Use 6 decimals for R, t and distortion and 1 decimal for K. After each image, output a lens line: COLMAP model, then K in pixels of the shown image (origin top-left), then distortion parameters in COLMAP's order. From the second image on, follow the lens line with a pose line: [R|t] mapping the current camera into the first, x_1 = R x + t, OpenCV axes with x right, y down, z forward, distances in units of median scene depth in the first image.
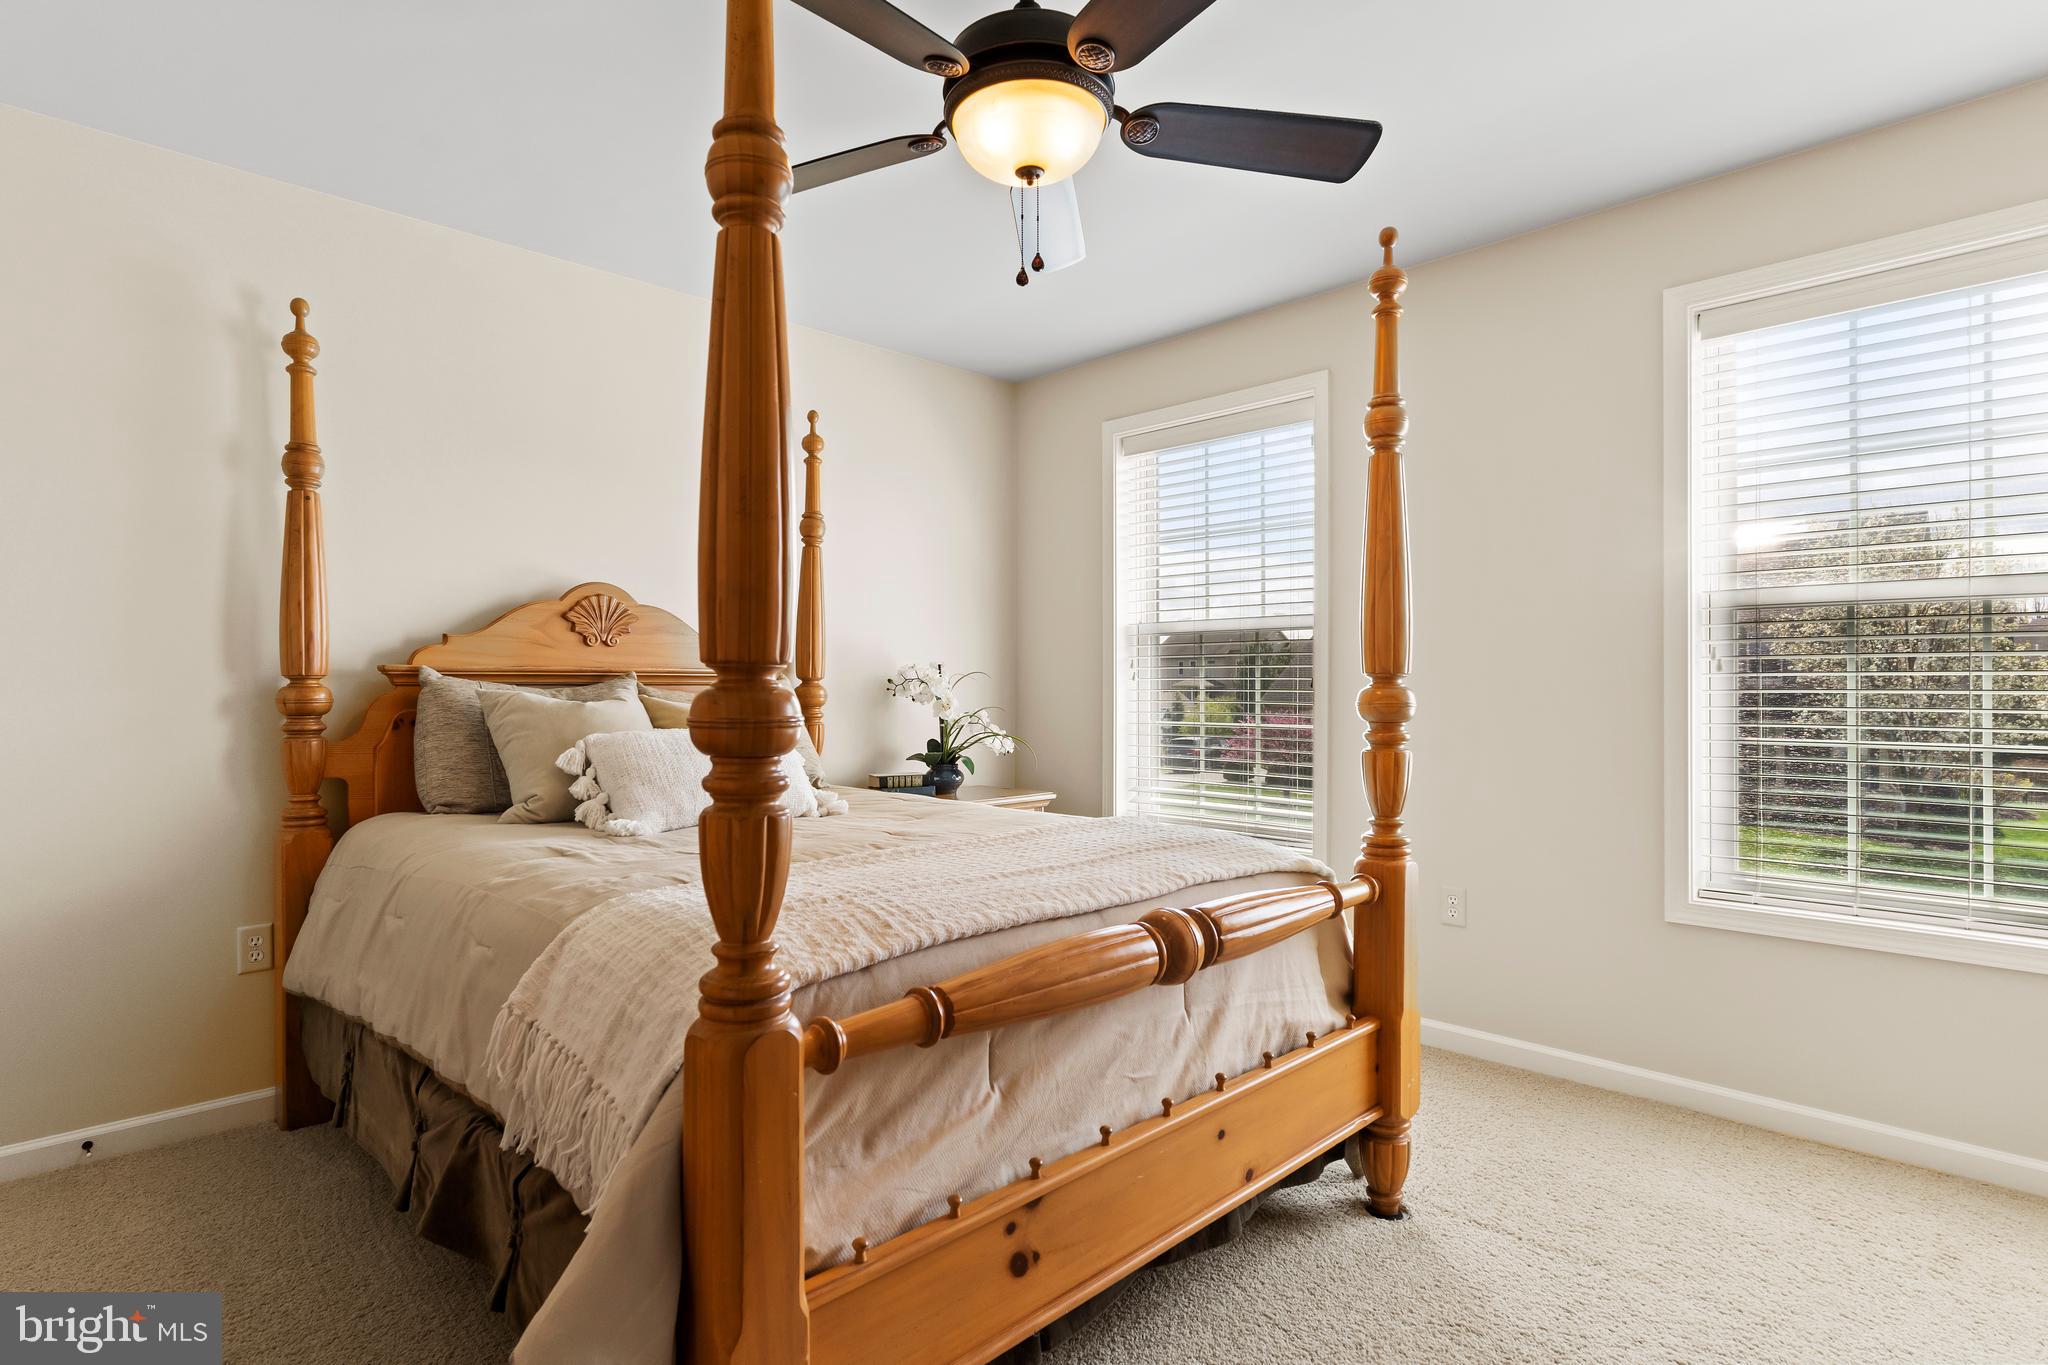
lens RADIAL K [[1053.0, 0, 1021.5], [0, 1053.0, 685.8], [0, 0, 1]] dist [-0.012396, 0.007212]
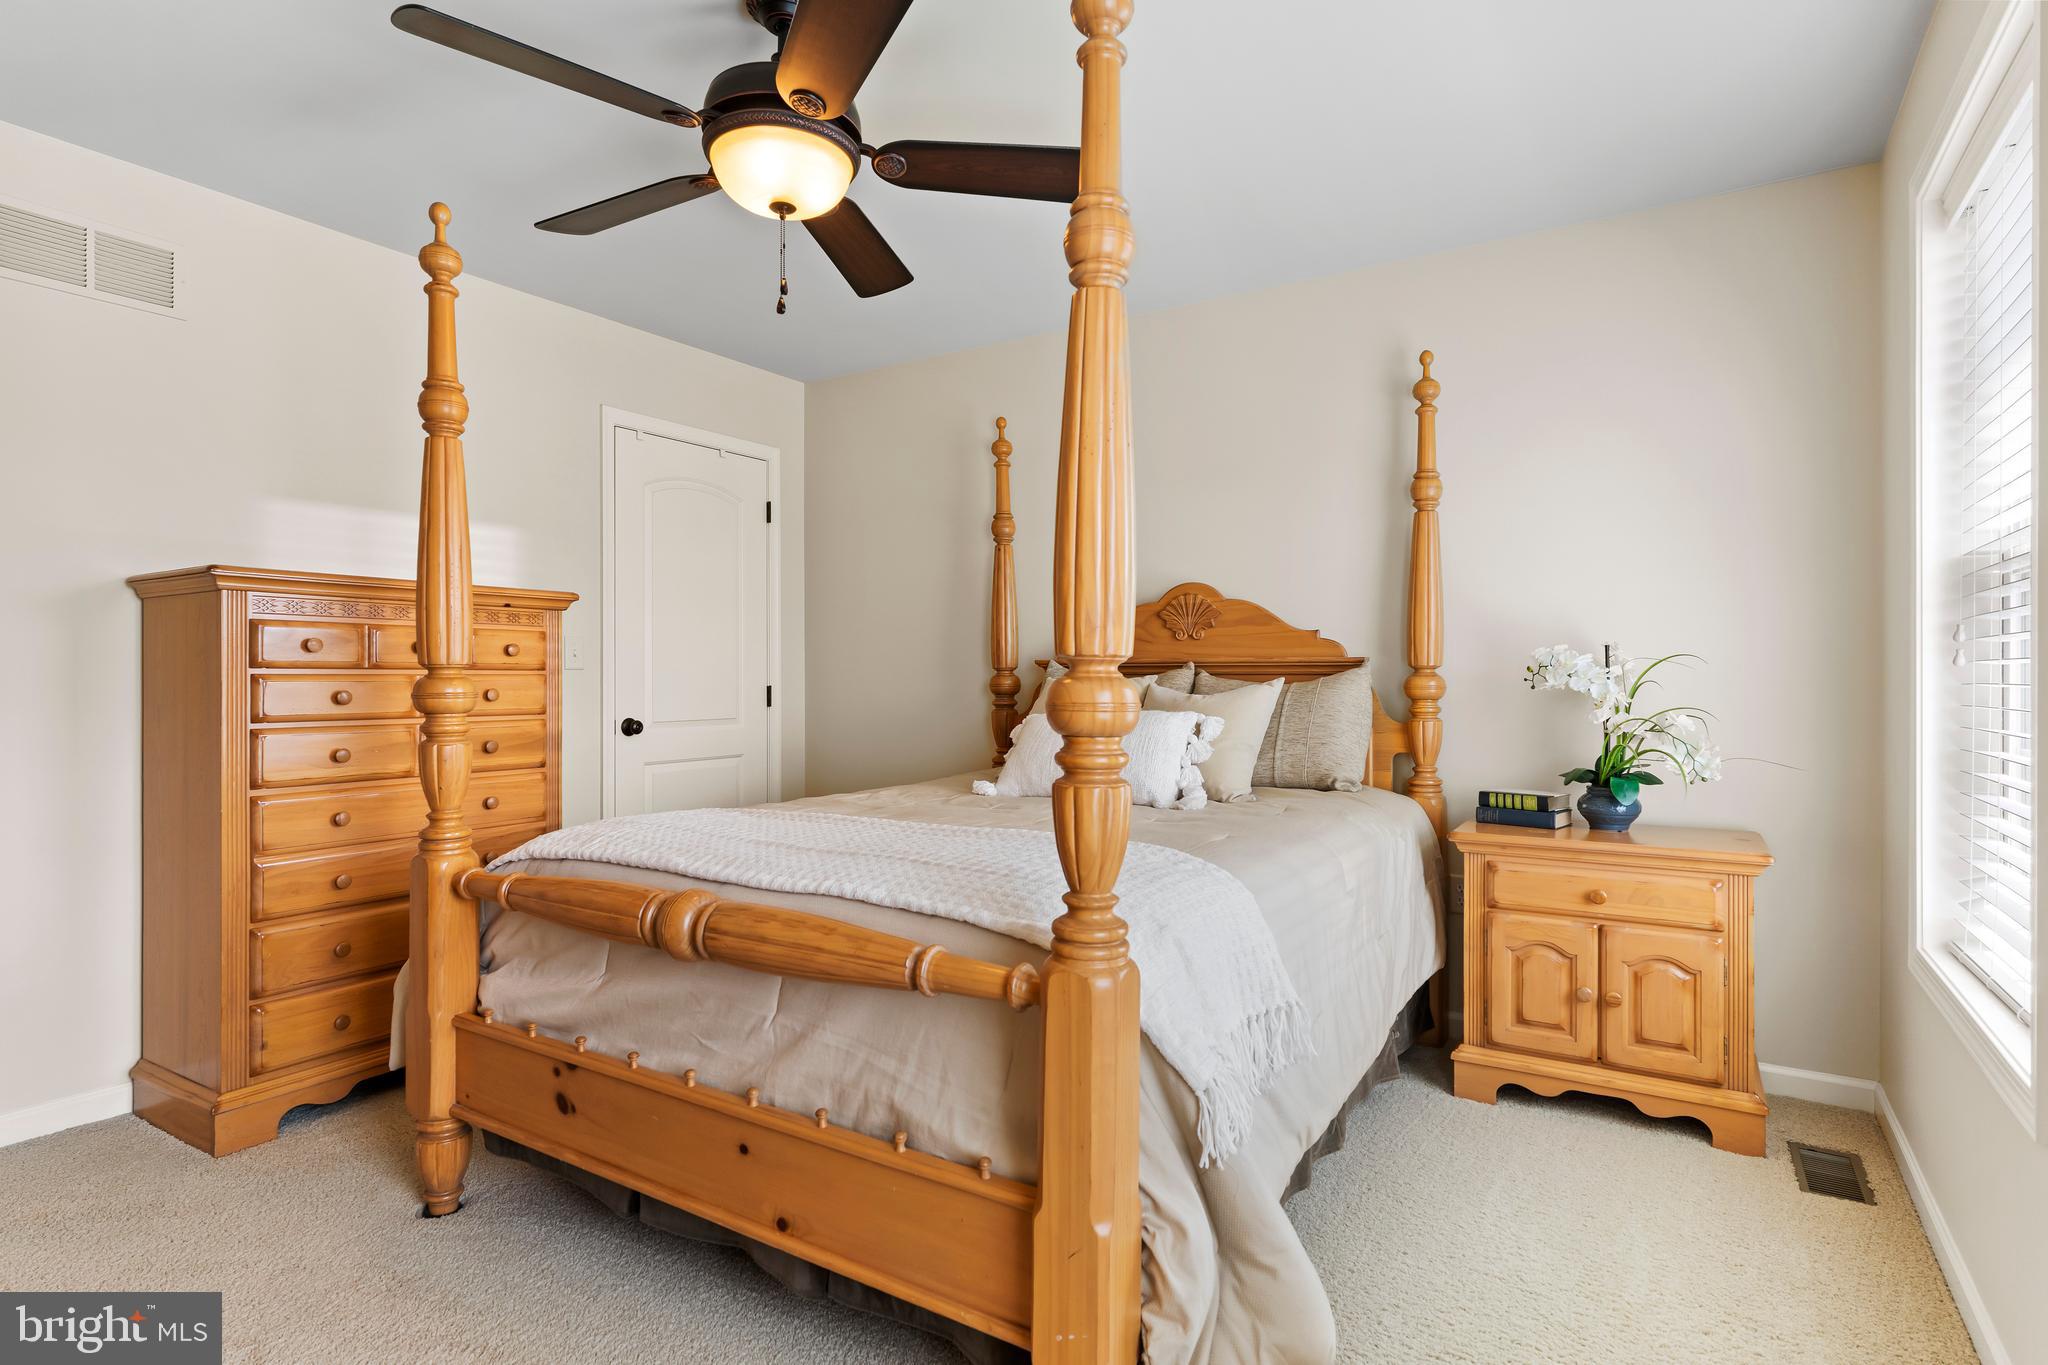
lens RADIAL K [[1053.0, 0, 1022.4], [0, 1053.0, 678.3], [0, 0, 1]] dist [-0.012396, 0.007212]
pose [[0.215869, 0.004478, -0.976412, 1.036602], [0.001218, 0.999987, 0.004856, -0.003372], [0.976422, -0.002238, 0.215860, 0.922024]]
